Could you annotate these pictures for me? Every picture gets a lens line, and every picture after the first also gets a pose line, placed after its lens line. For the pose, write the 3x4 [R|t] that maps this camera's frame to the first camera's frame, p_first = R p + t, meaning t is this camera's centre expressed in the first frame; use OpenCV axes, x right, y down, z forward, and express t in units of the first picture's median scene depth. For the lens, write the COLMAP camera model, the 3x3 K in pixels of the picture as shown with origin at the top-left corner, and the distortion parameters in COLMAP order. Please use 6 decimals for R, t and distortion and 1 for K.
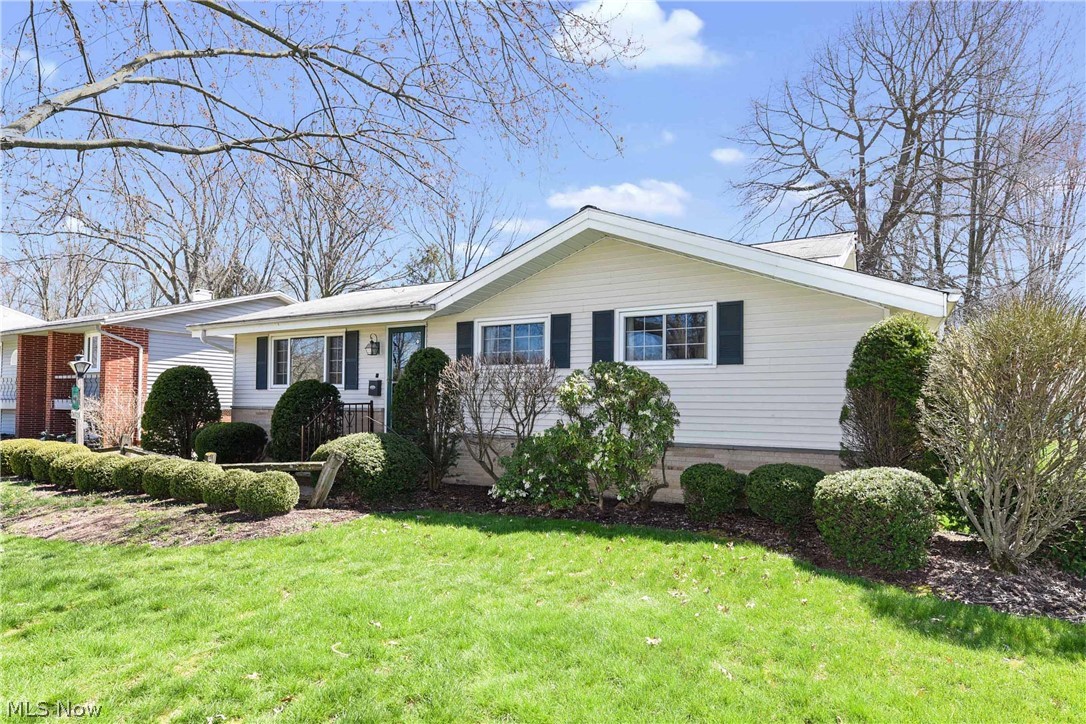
lens RADIAL K [[599.7, 0, 543.0], [0, 599.7, 362.0], [0, 0, 1]] dist [0.002860, 0.000464]
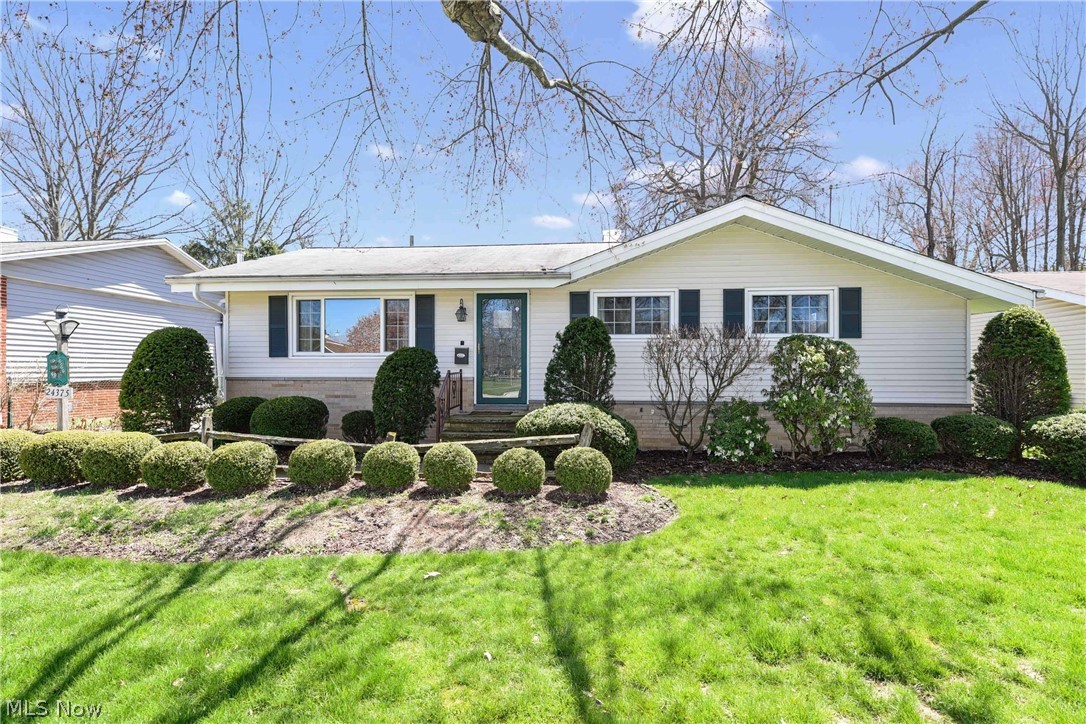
lens RADIAL K [[507.1, 0, 543.0], [0, 507.1, 362.0], [0, 0, 1]] dist [-0.002596, -0.000354]
pose [[0.910501, 0.002099, 0.413502, -0.594385], [-0.021875, 0.998831, 0.043097, 0.018263], [-0.412928, -0.048285, 0.909483, 0.255853]]
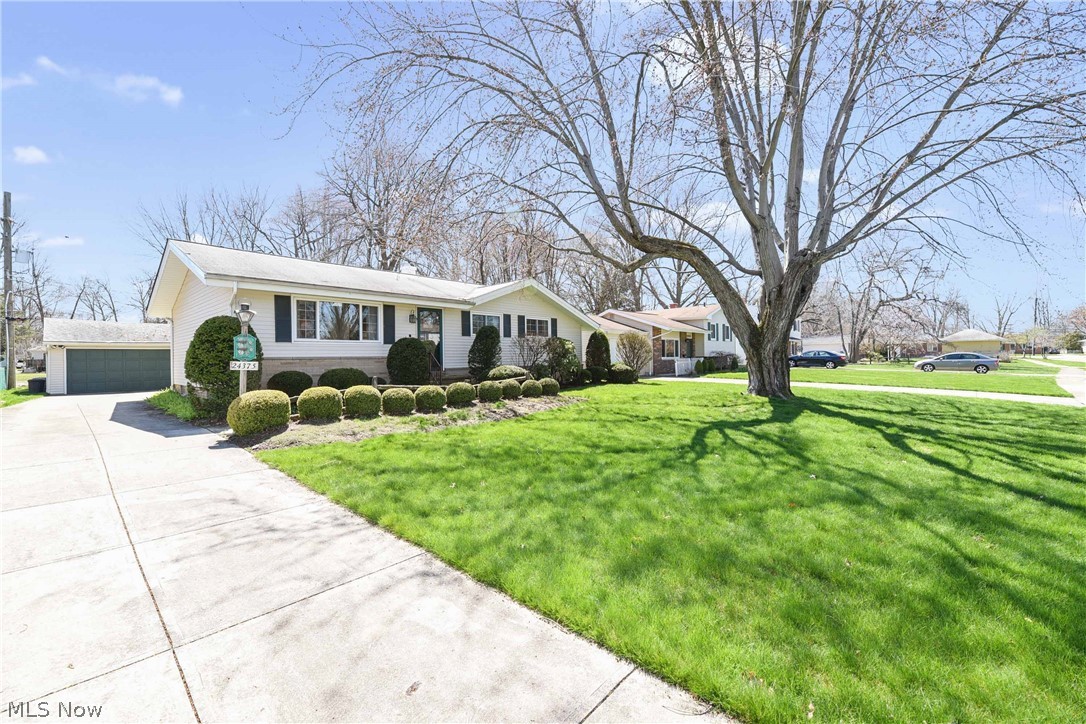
lens RADIAL K [[438.0, 0, 543.0], [0, 438.0, 362.0], [0, 0, 1]] dist [0.000763, 0.000067]
pose [[0.209994, -0.026546, 0.977342, -1.655737], [-0.053832, 0.997801, 0.038669, 0.034510], [-0.976219, -0.060733, 0.208104, 0.478810]]
